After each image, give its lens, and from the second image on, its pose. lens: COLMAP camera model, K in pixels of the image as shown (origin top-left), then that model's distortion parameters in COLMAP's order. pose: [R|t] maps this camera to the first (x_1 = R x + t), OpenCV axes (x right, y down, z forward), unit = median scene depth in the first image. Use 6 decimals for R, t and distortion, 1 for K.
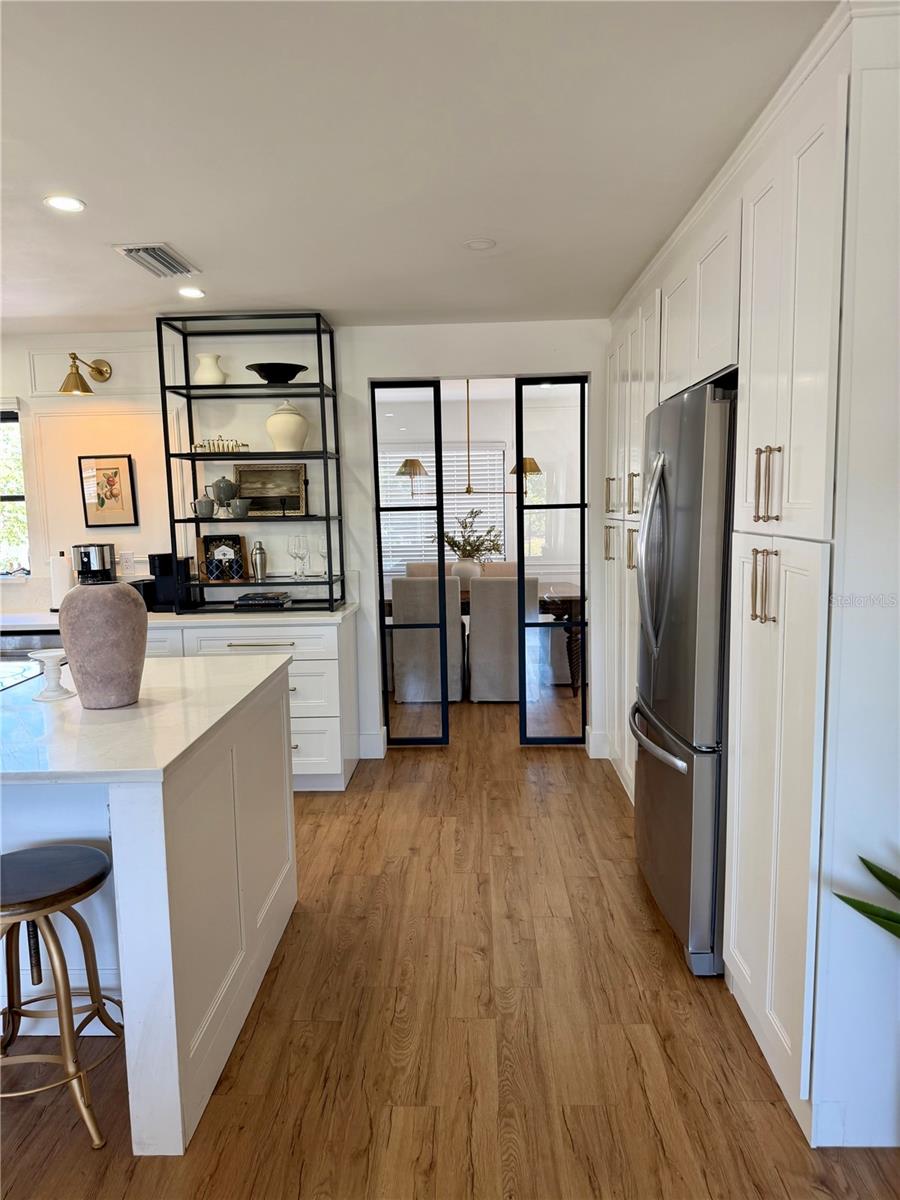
lens RADIAL K [[838.4, 0, 455.1], [0, 838.4, 603.5], [0, 0, 1]] dist [0.026827, -0.049635]
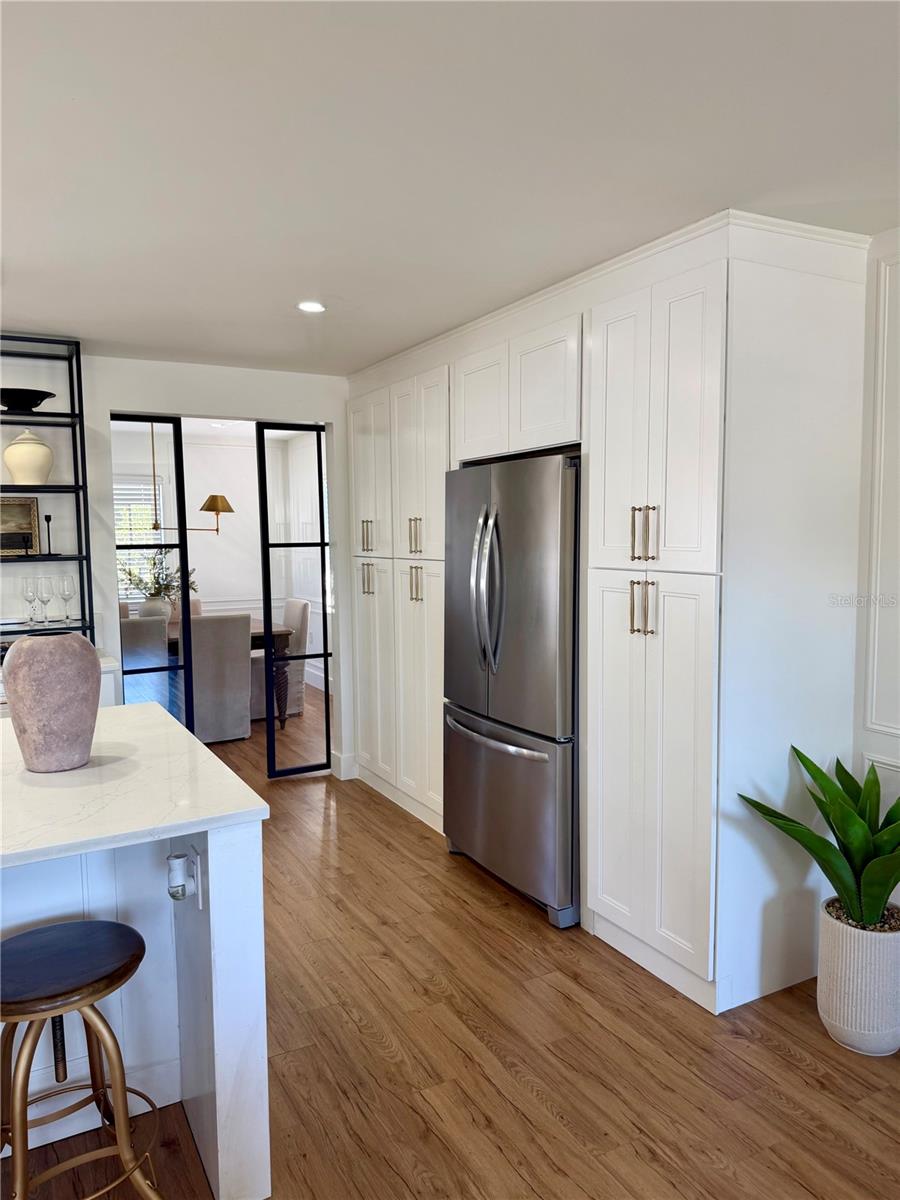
lens RADIAL K [[838.4, 0, 455.2], [0, 838.4, 599.2], [0, 0, 1]] dist [0.026827, -0.049635]
pose [[0.864178, -0.031770, 0.502182, -0.338830], [0.054773, 0.998014, -0.031118, -0.005892], [-0.500196, 0.054398, 0.864202, -0.007374]]
